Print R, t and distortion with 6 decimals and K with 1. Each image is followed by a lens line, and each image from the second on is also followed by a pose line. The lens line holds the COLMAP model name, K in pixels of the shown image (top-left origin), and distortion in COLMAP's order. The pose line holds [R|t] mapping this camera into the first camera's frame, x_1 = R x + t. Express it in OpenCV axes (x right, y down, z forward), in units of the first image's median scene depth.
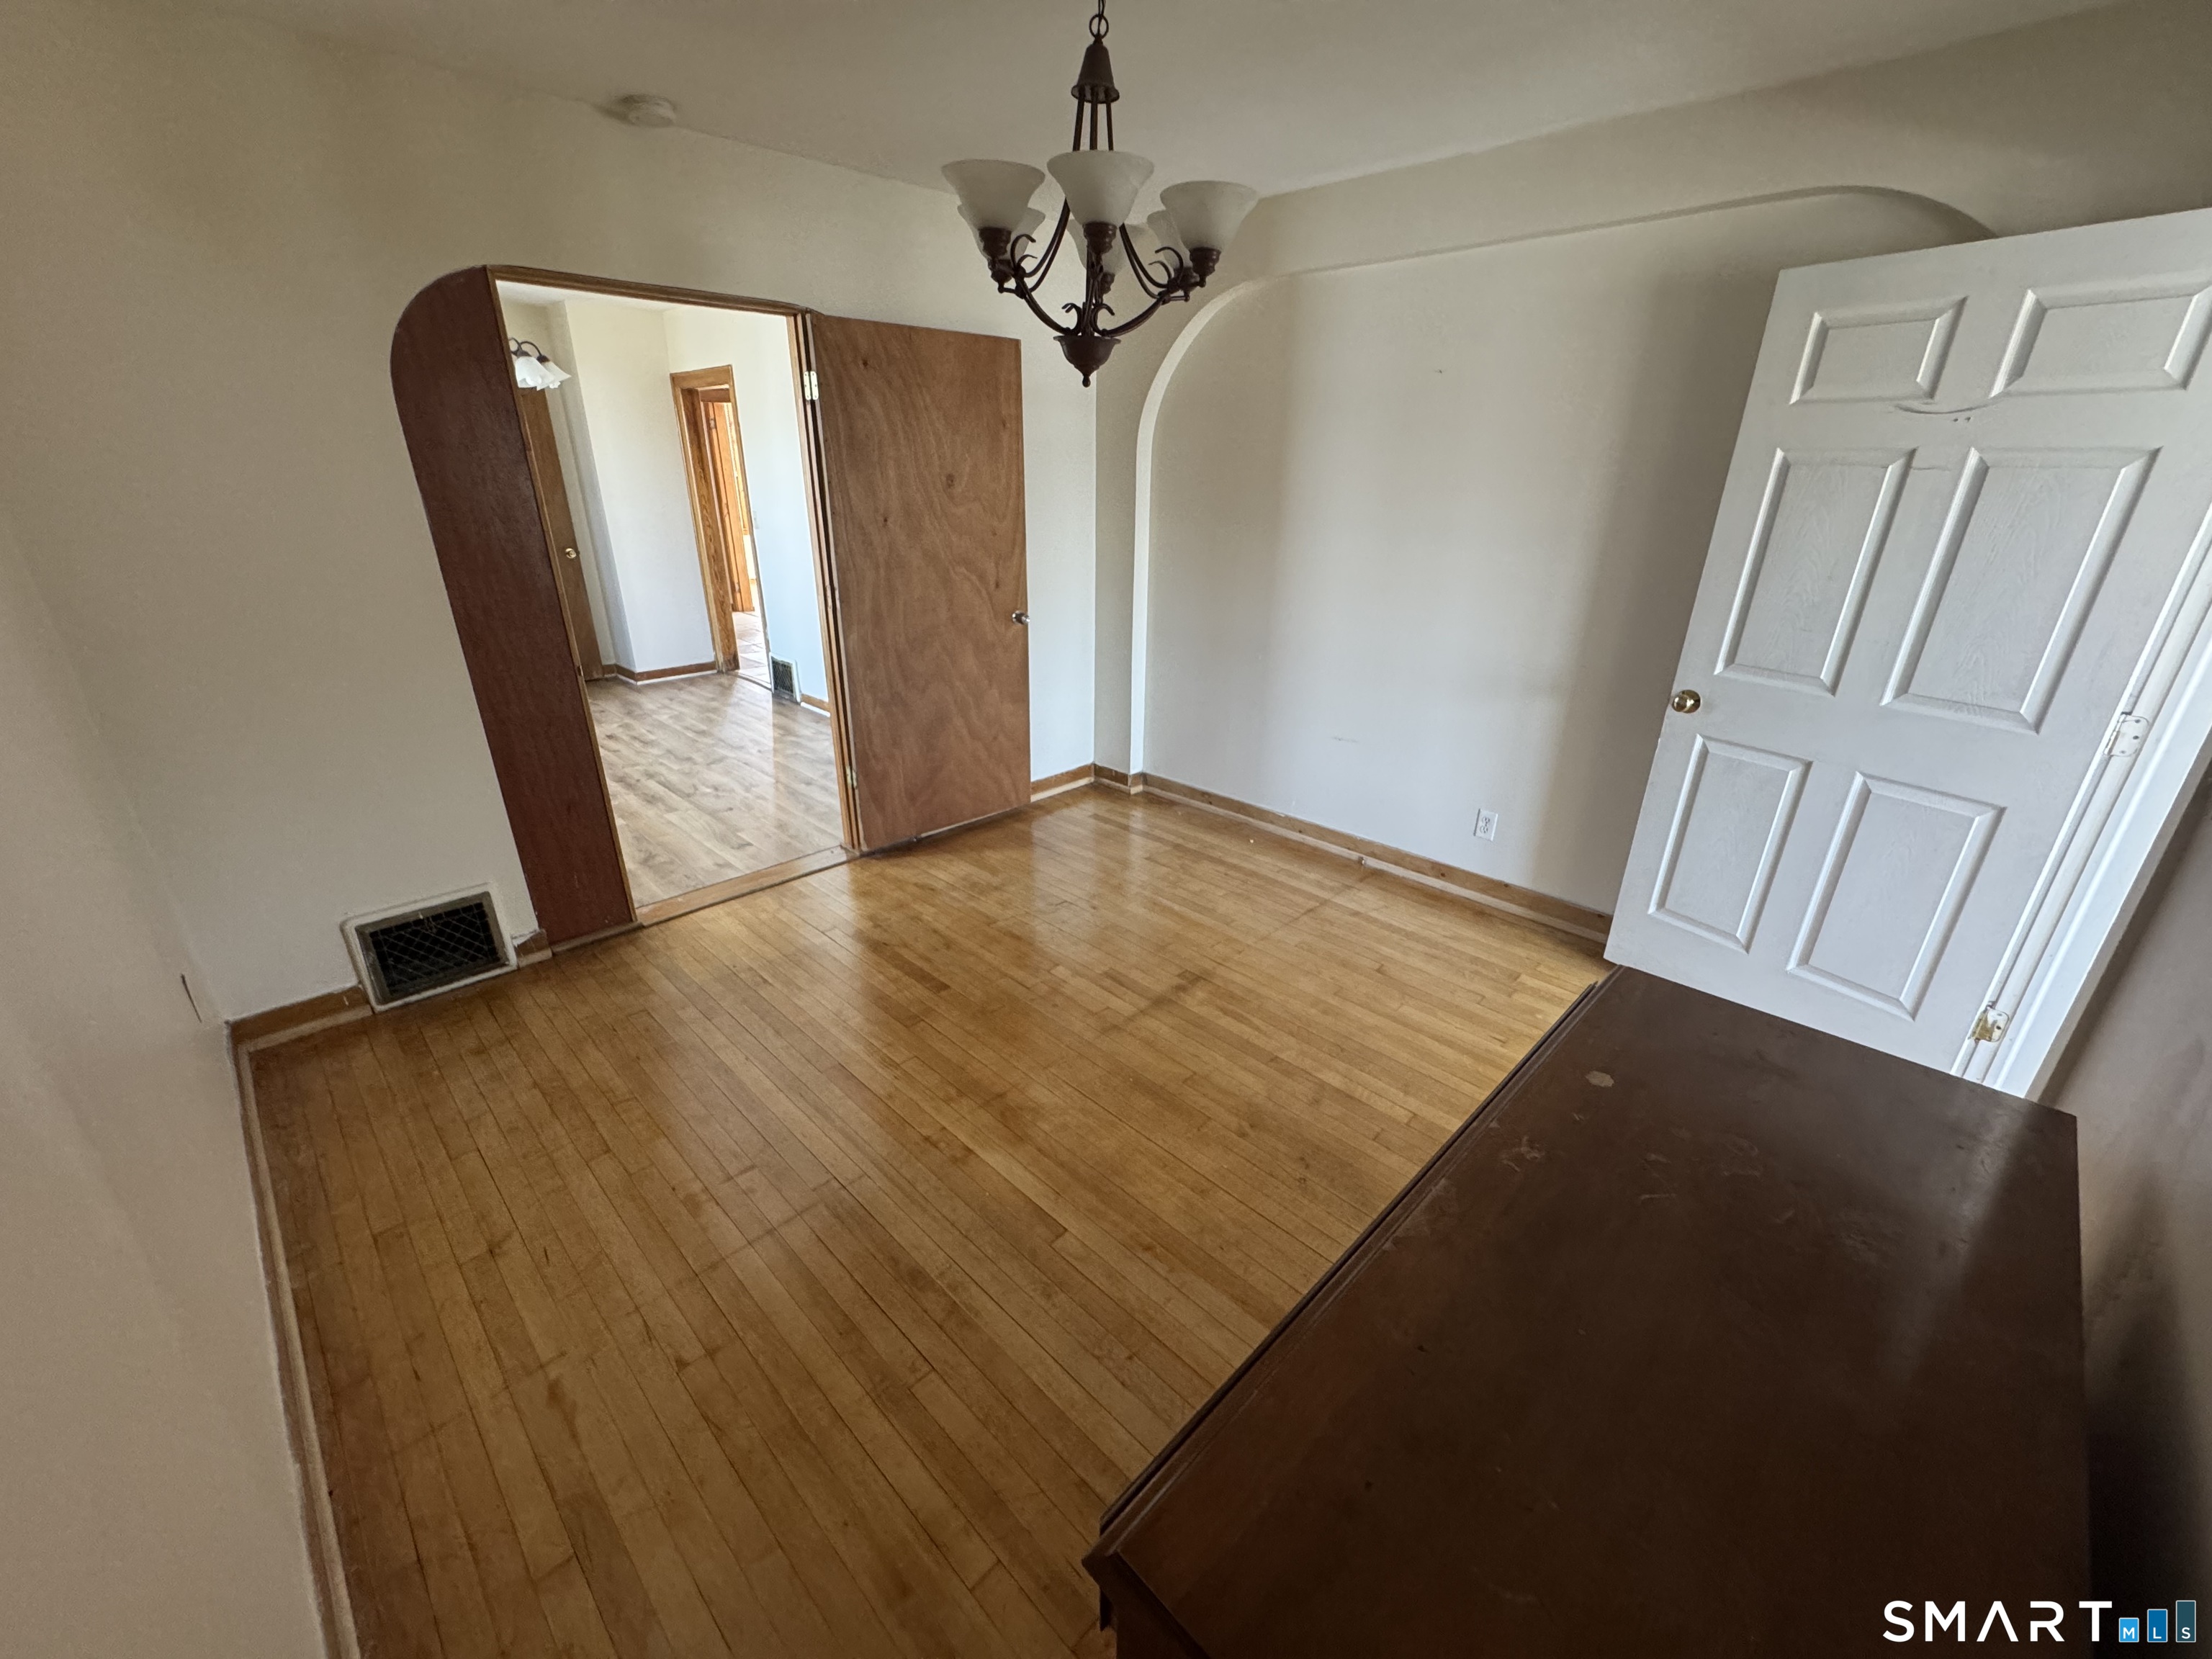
lens RADIAL K [[885.8, 0, 1102.3], [0, 885.8, 828.7], [0, 0, 1]] dist [-0.003170, 0.000387]
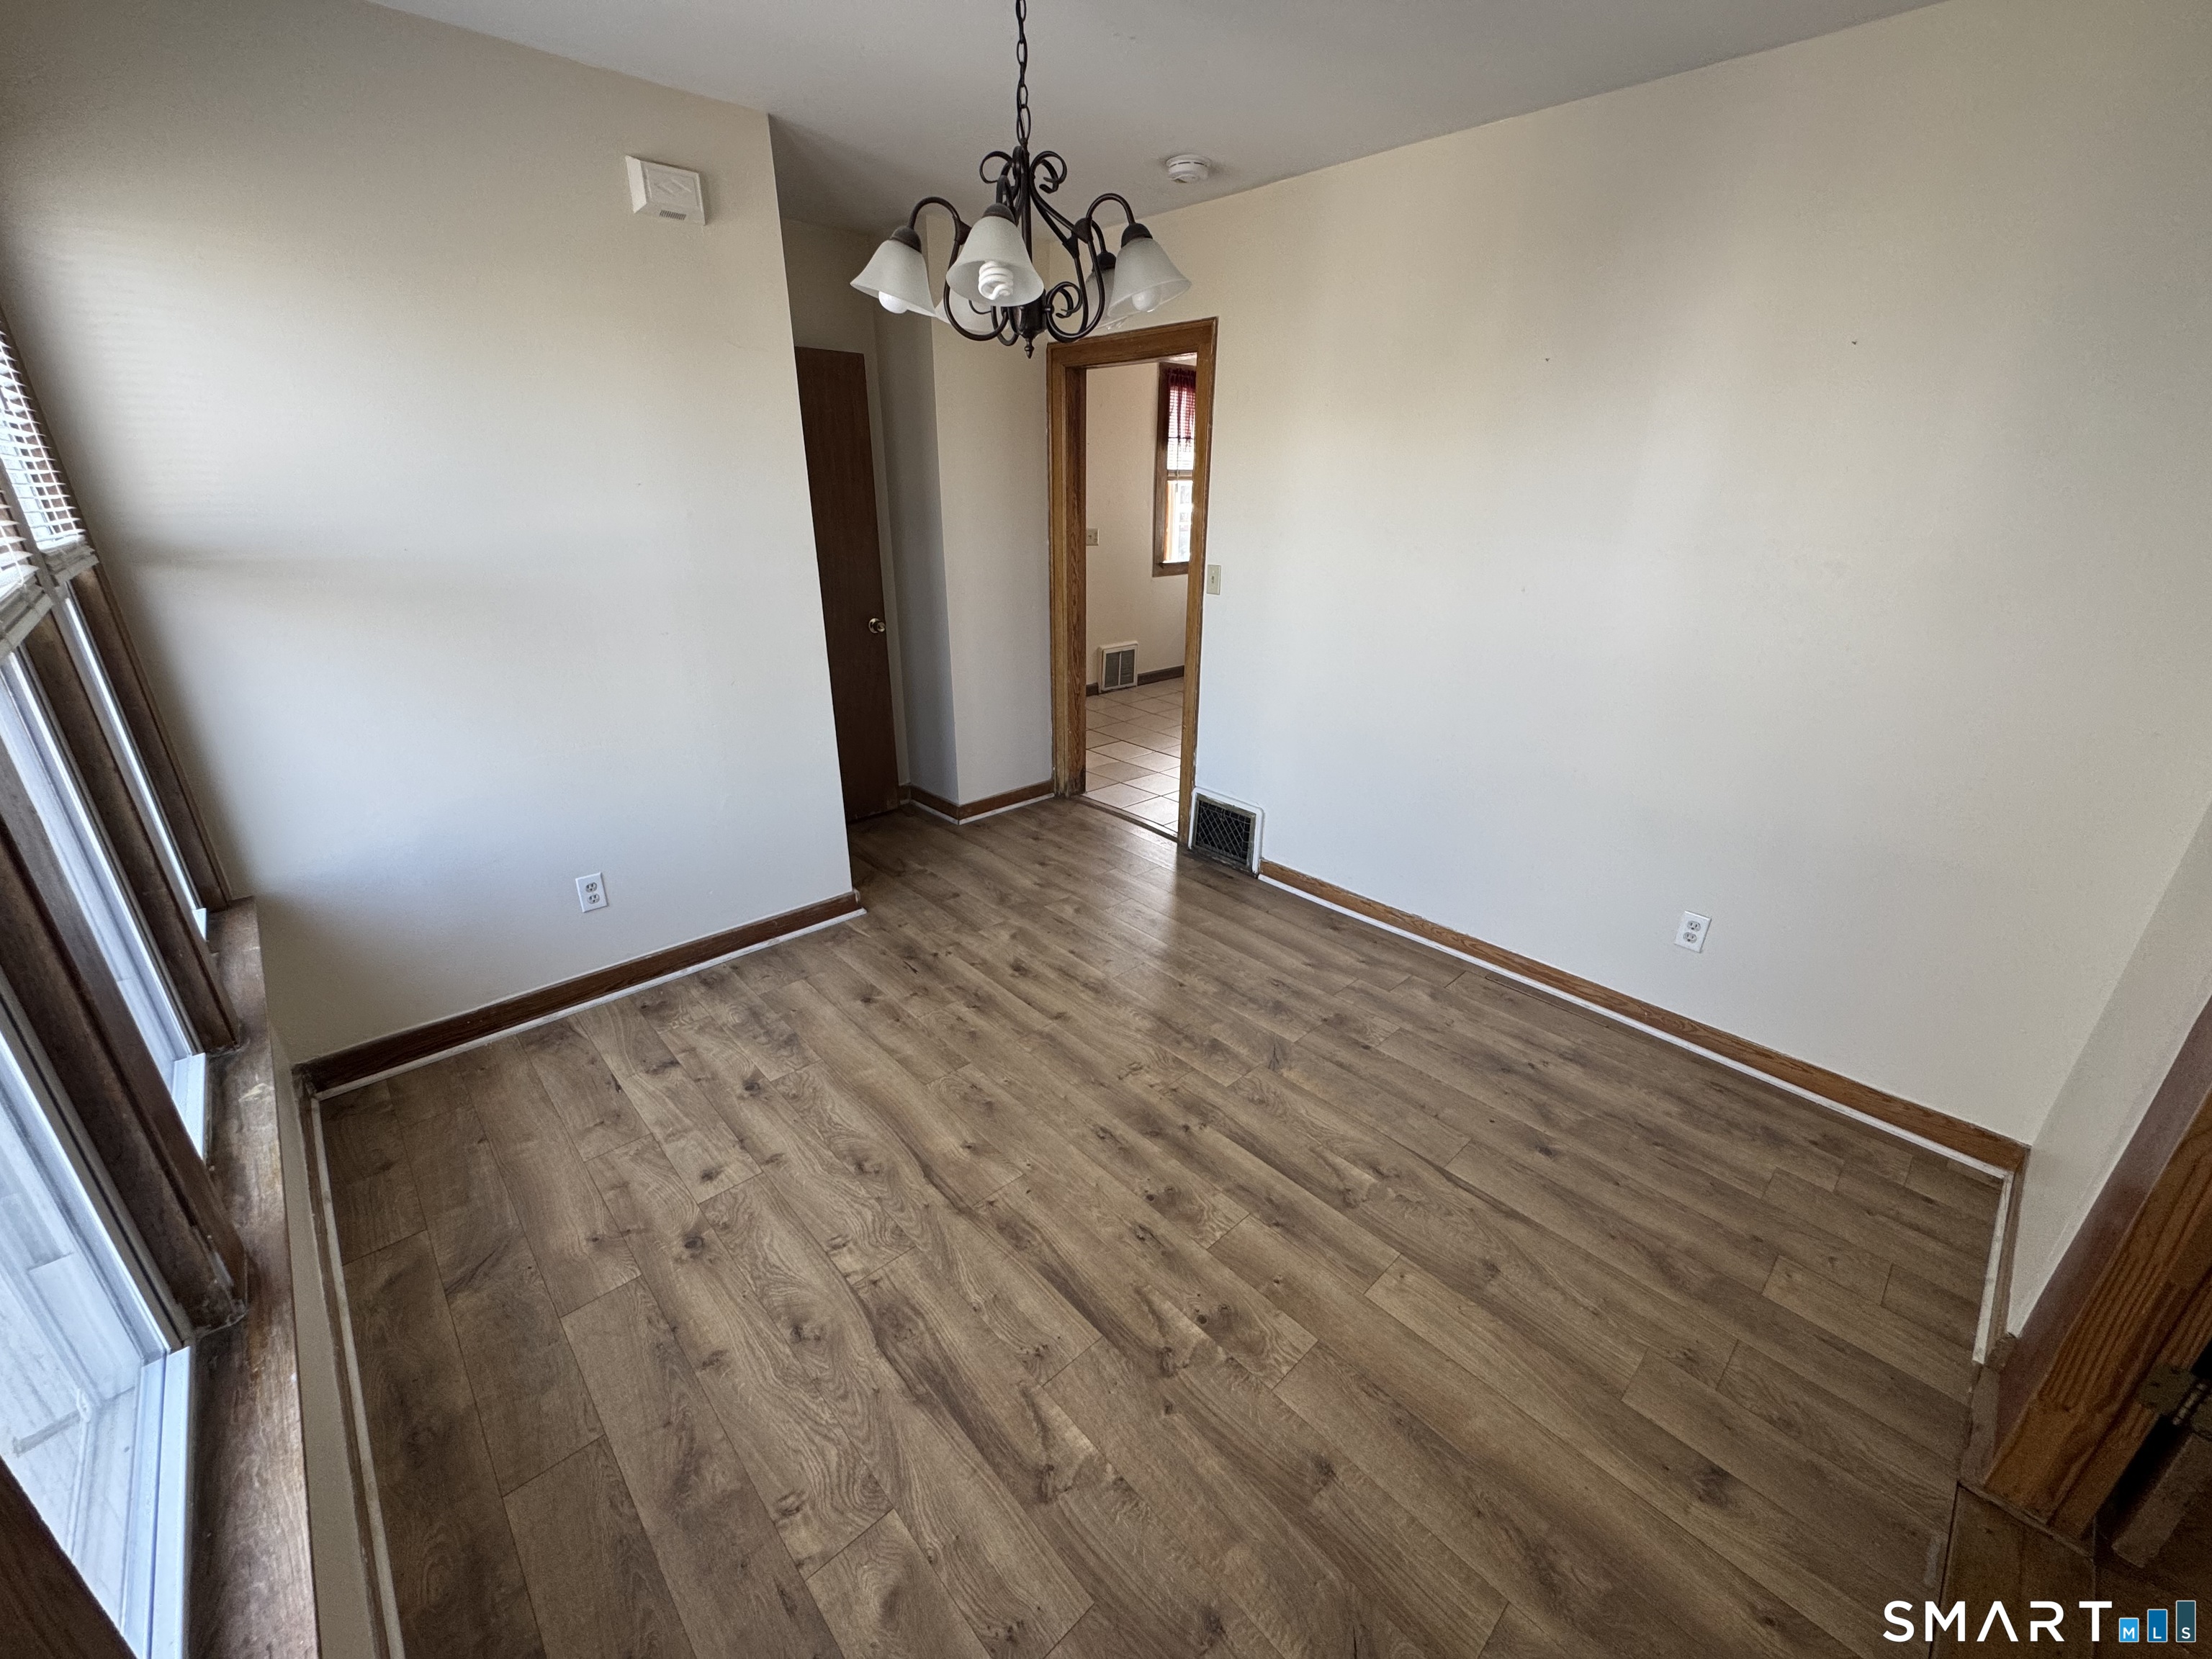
lens RADIAL K [[885.8, 0, 1107.8], [0, 885.8, 828.1], [0, 0, 1]] dist [-0.003170, 0.000387]
pose [[0.999146, 0.015687, -0.038225, -0.465841], [-0.016147, 0.999801, -0.011743, -0.182615], [0.038033, 0.012350, 0.999200, 0.423186]]
